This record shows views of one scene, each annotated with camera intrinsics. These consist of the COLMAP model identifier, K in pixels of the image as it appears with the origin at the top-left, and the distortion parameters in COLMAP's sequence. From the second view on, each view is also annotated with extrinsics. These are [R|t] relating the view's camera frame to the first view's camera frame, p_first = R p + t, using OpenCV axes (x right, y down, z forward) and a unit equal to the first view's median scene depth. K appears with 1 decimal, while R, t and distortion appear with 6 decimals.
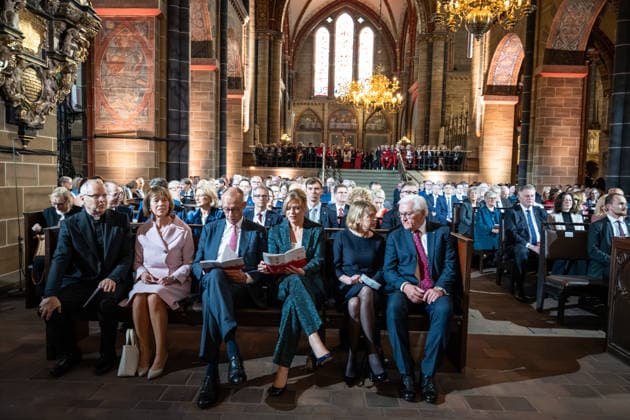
lens RADIAL K [[462.6, 0, 316.3], [0, 462.6, 209.0], [0, 0, 1]] dist [-0.003921, -0.000774]
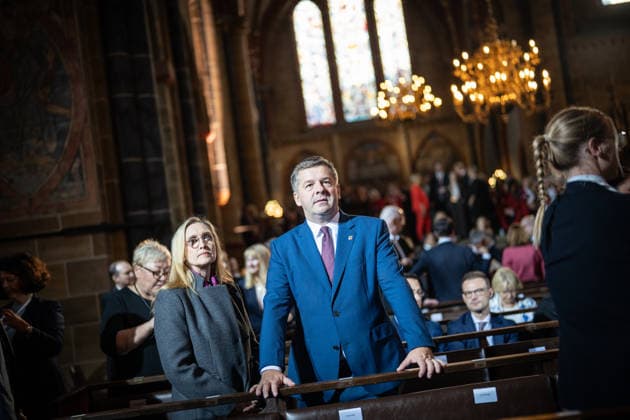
lens RADIAL K [[862.3, 0, 325.3], [0, 862.3, 210.7], [0, 0, 1]] dist [-0.095352, 0.747864]
pose [[0.986581, -0.159818, 0.033397, -0.111927], [0.163005, 0.975812, -0.145673, -0.008404], [-0.009308, 0.149162, 0.988769, 0.121748]]
